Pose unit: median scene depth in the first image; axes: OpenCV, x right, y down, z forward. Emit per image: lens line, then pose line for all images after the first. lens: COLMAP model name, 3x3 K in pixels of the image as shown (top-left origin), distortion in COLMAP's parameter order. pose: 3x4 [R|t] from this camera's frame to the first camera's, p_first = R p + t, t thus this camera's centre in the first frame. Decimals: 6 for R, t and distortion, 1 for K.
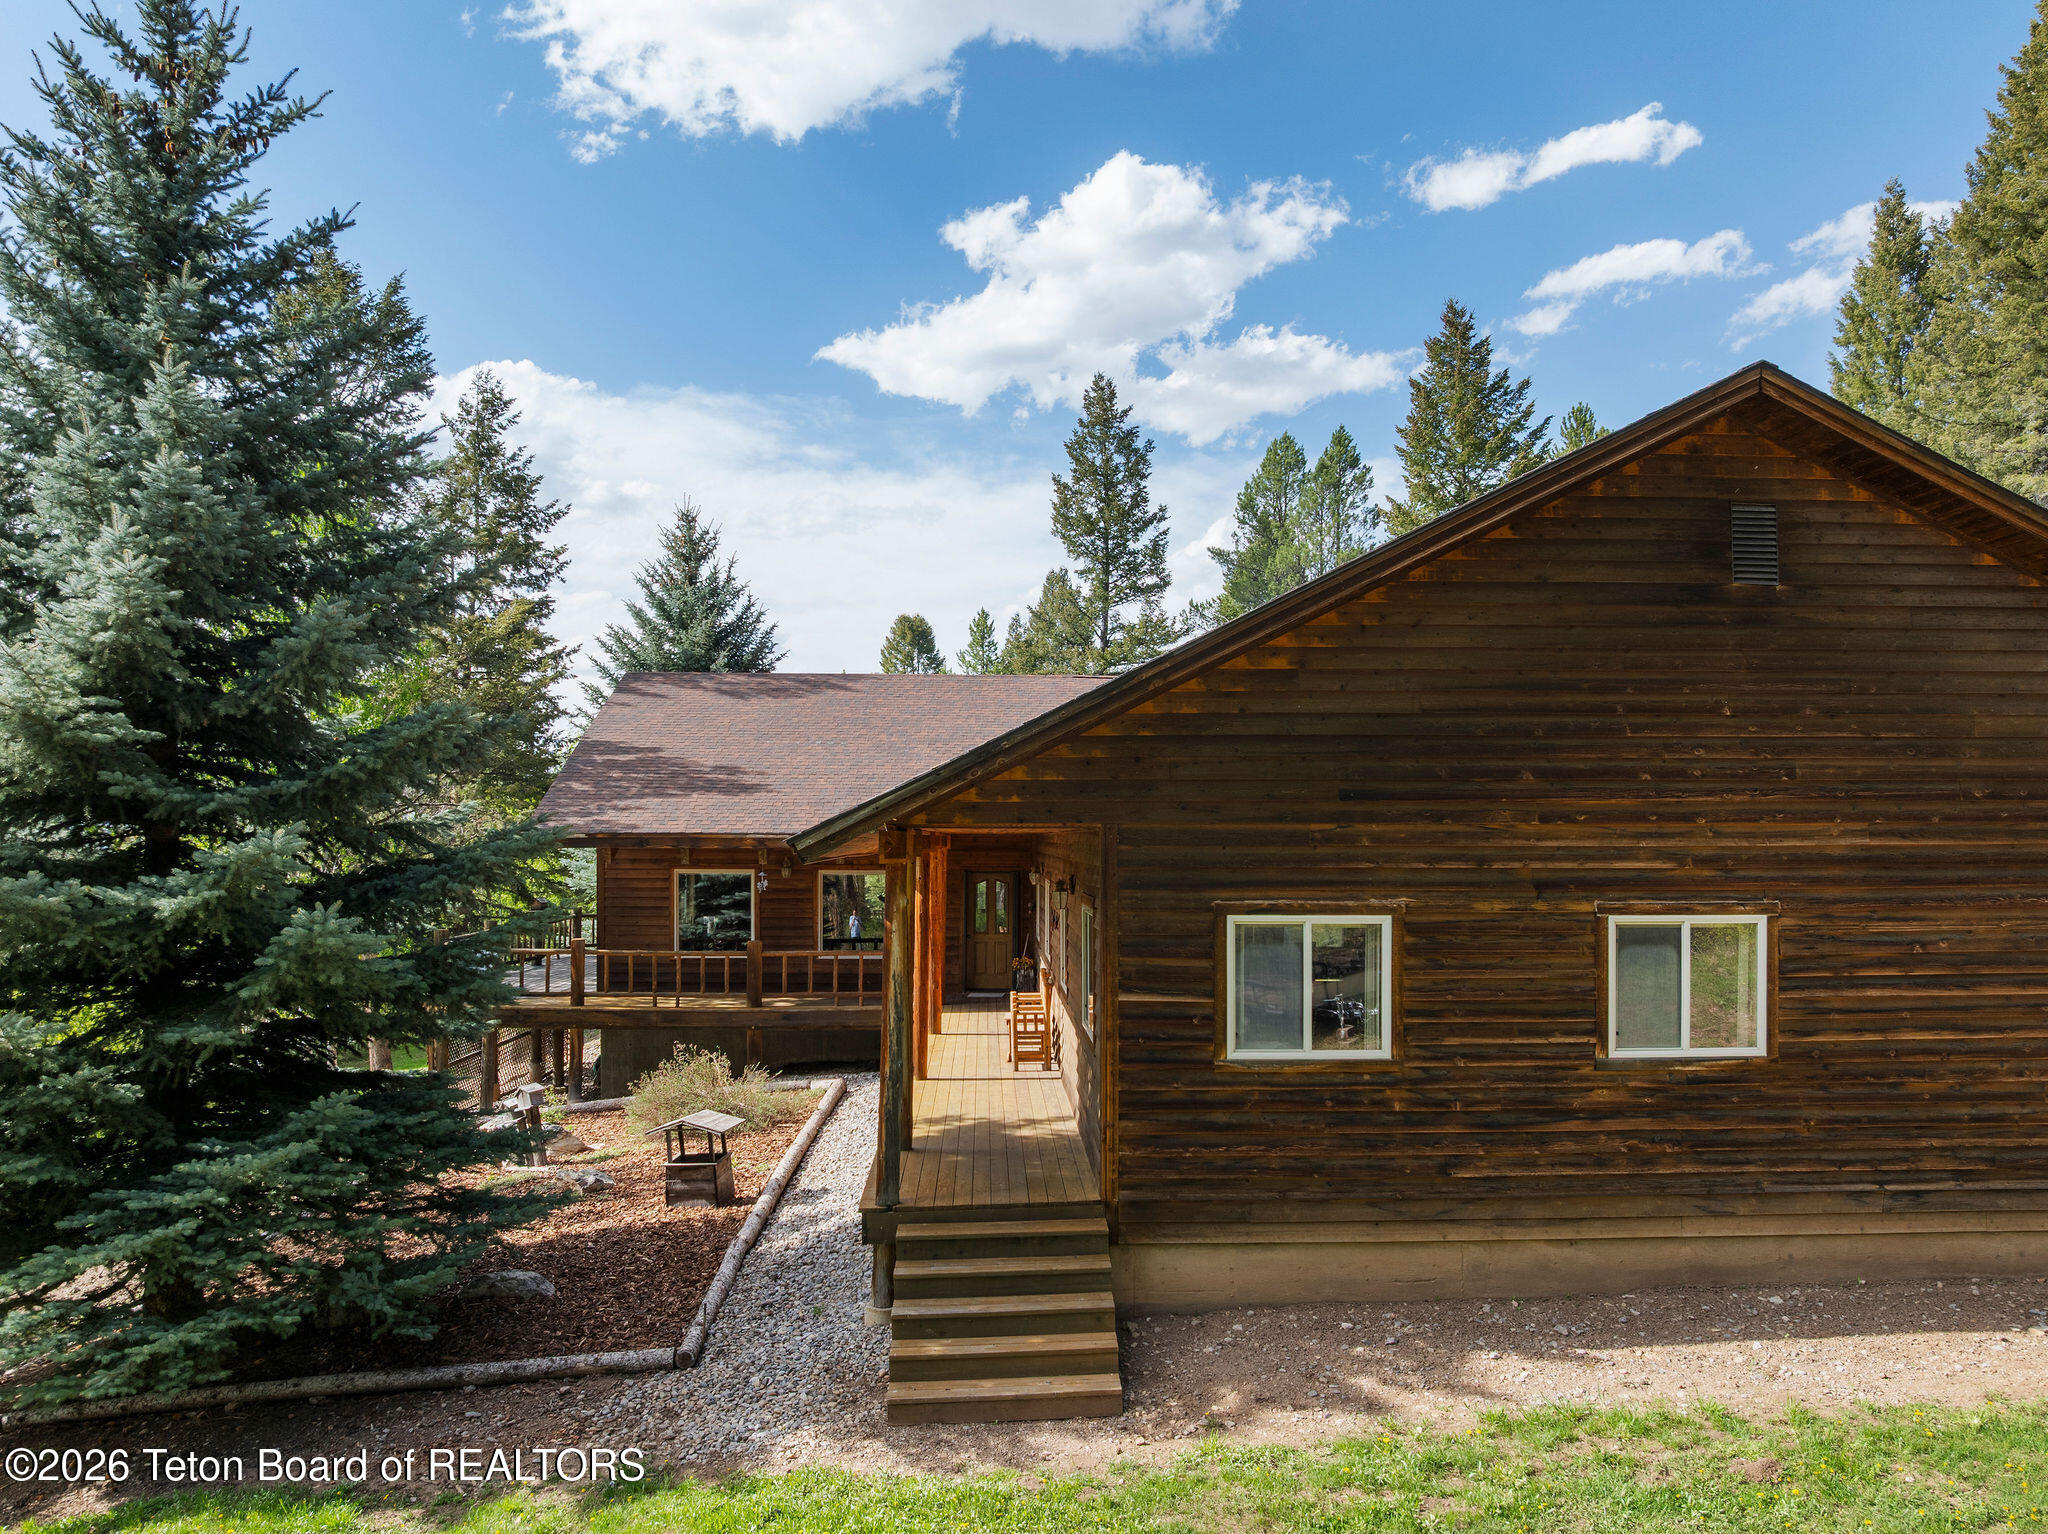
lens RADIAL K [[1527.0, 0, 1061.1], [0, 1527.0, 855.2], [0, 0, 1]] dist [-0.037589, 0.006872]
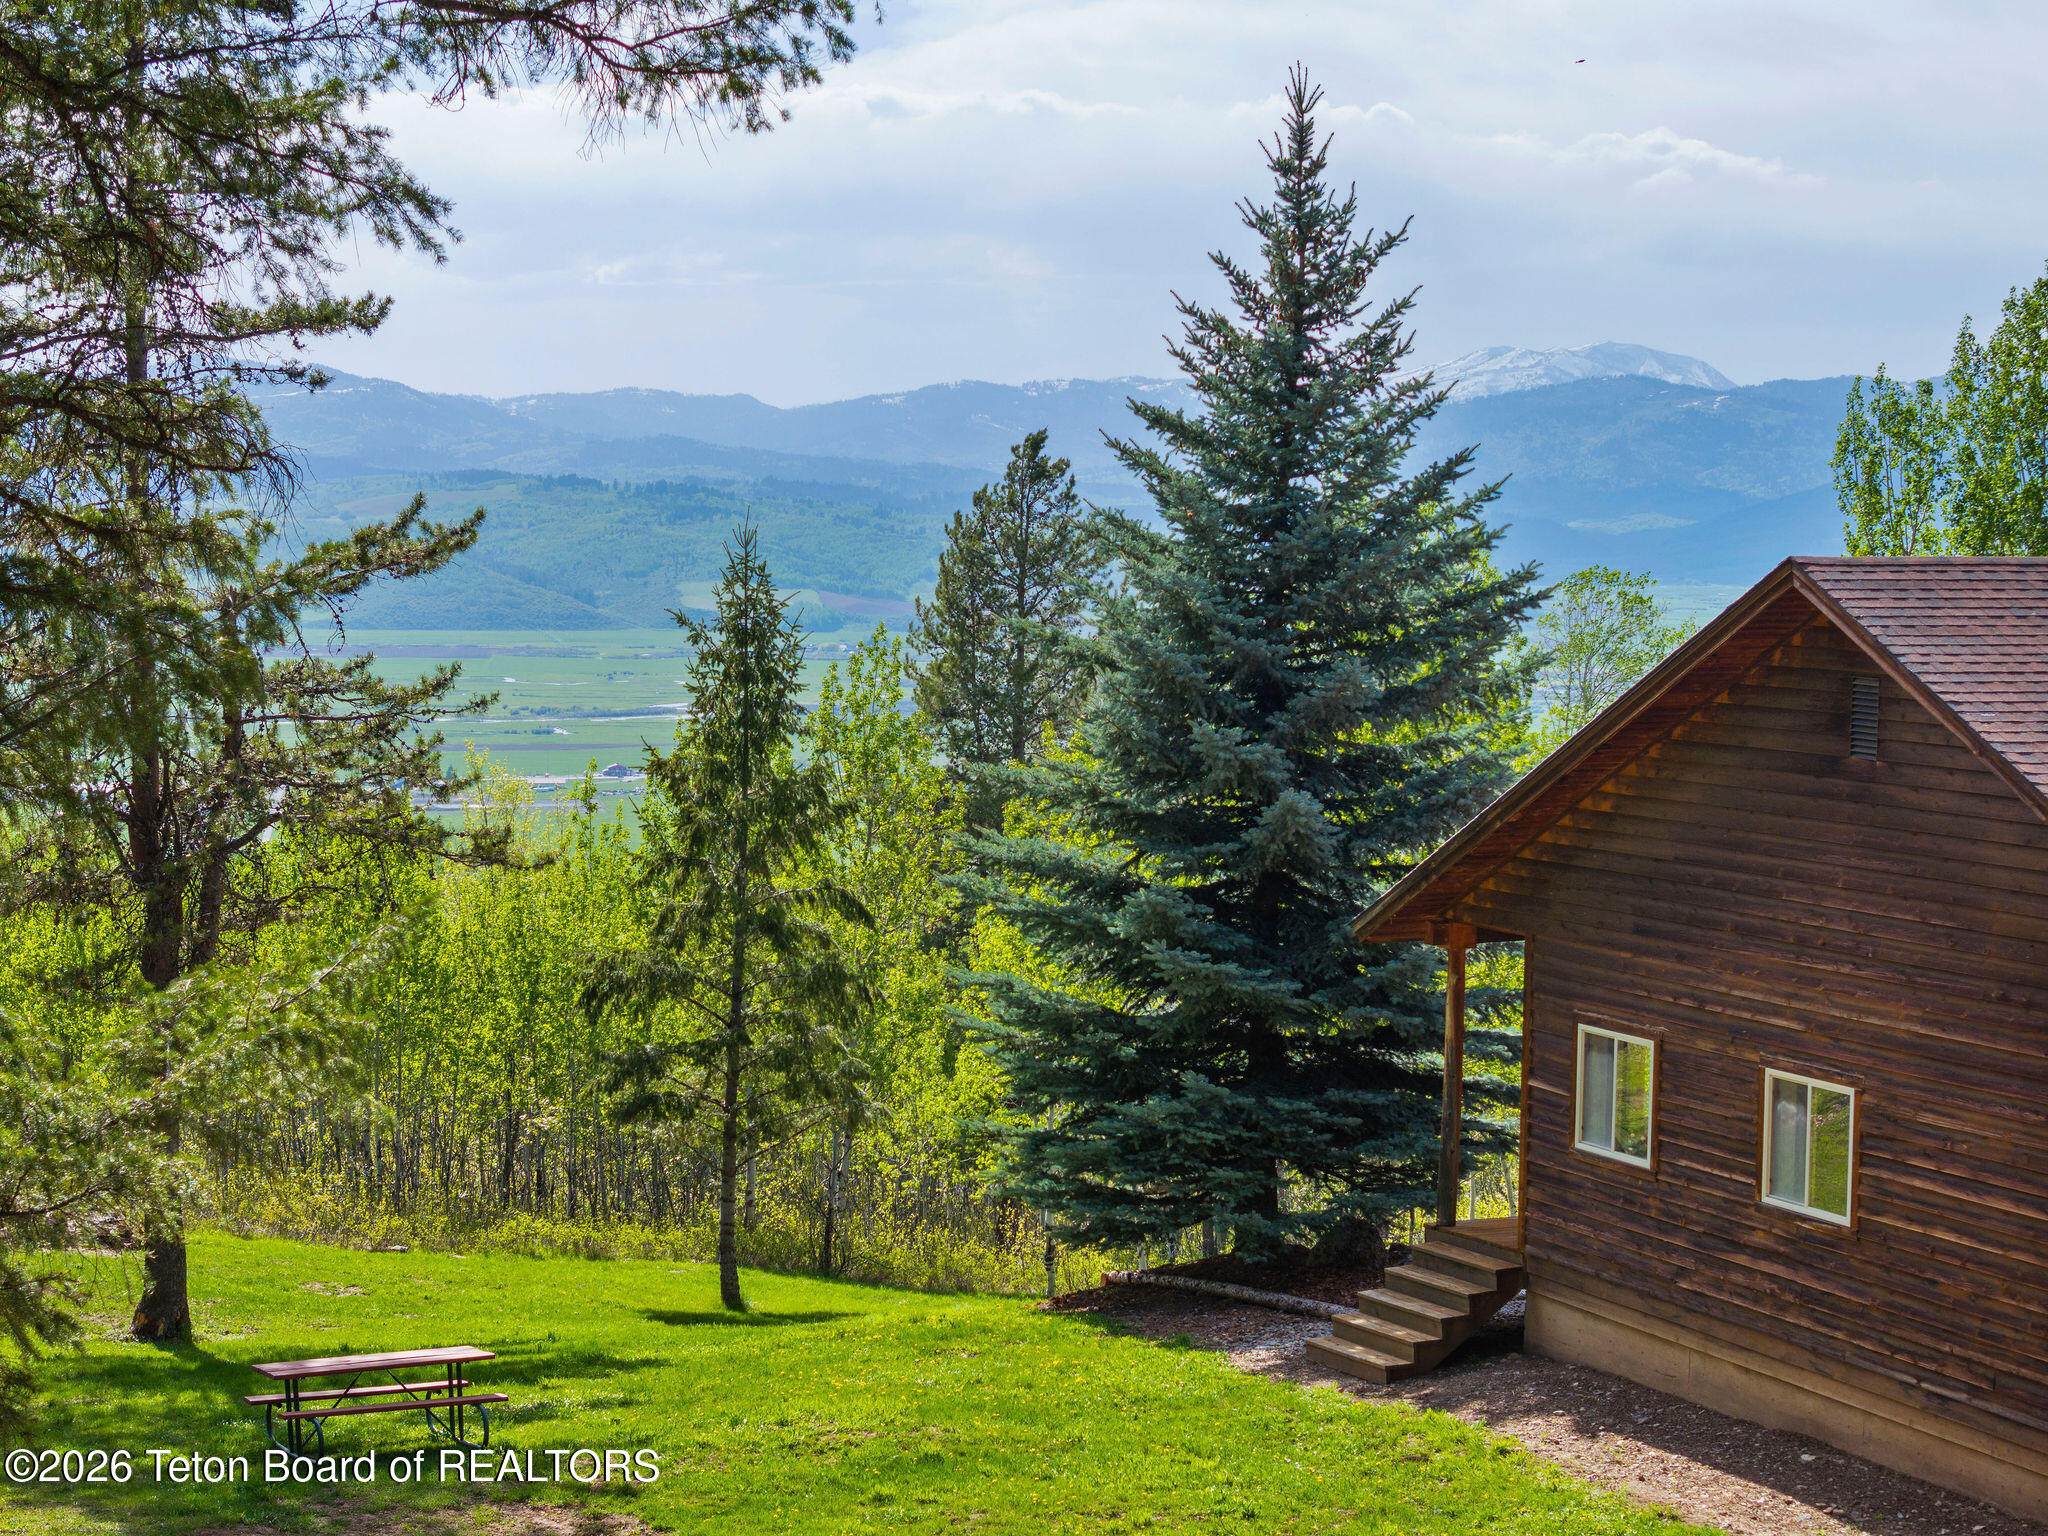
lens RADIAL K [[4180.2, 0, 1019.8], [0, 4180.2, 770.3], [0, 0, 1]] dist [-0.052118, 0.000000]
pose [[0.354493, 0.065415, -0.932768, 2.866550], [-0.013711, 0.997806, 0.064765, -0.346613], [0.934958, -0.010170, 0.354613, -0.501692]]
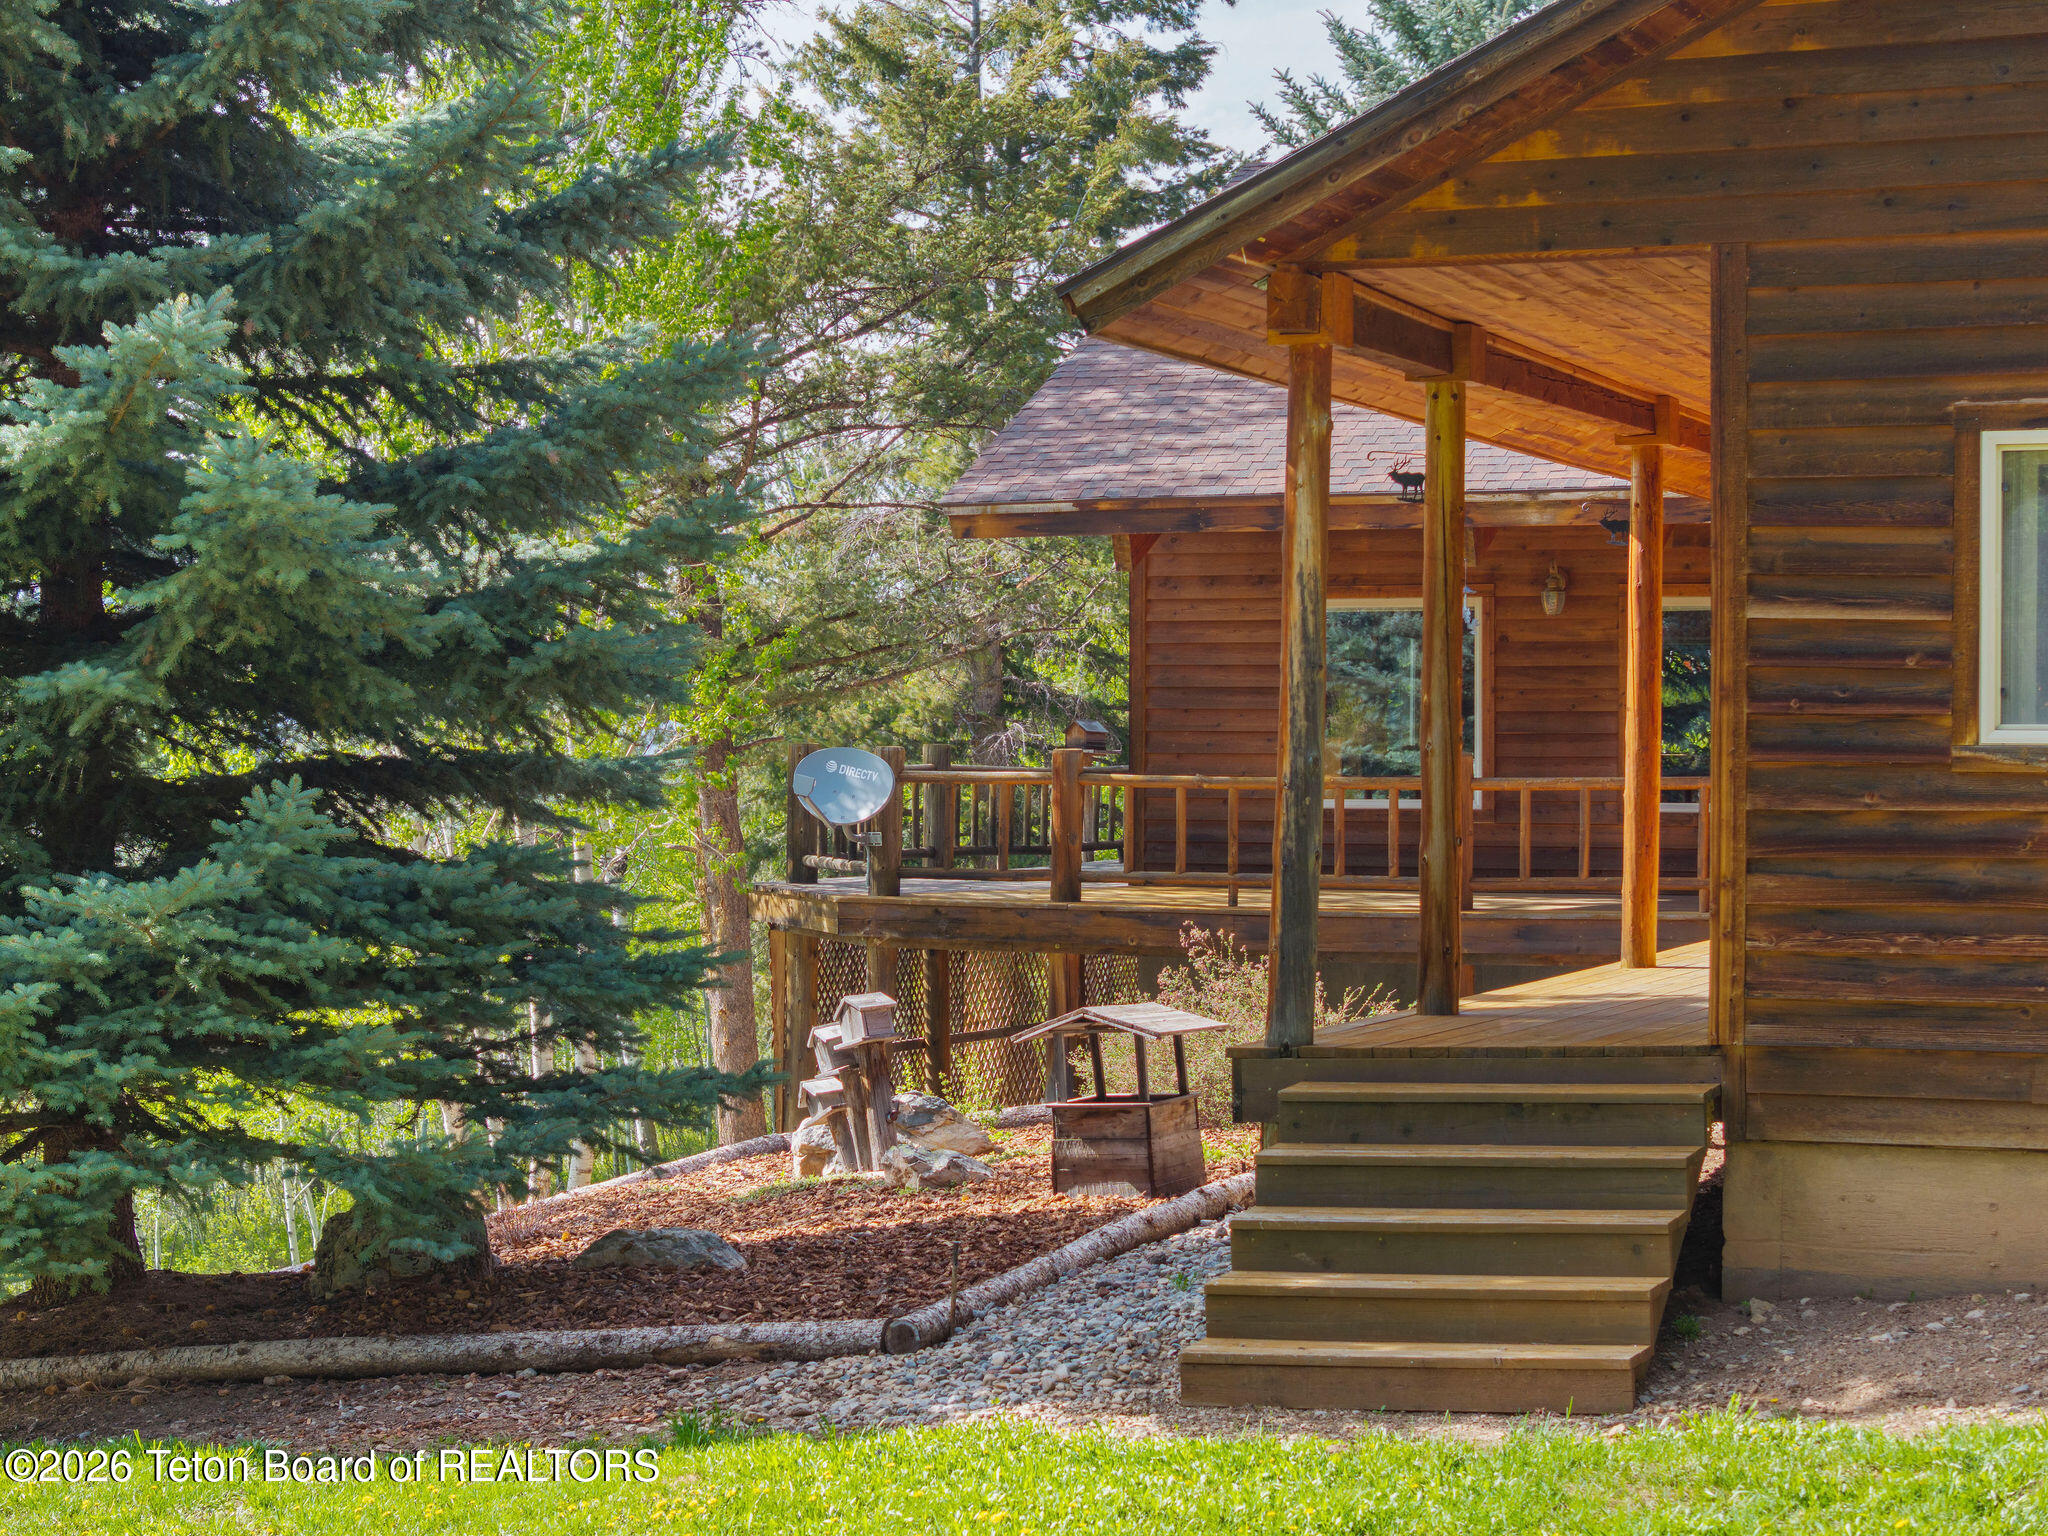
lens RADIAL K [[4180.2, 0, 1022.7], [0, 4180.2, 767.6], [0, 0, 1]] dist [-0.052118, 0.000000]
pose [[0.920424, 0.001909, -0.390916, 0.332925], [-0.001441, 0.999998, 0.001489, 0.138874], [0.390918, -0.000807, 0.920425, -0.266340]]
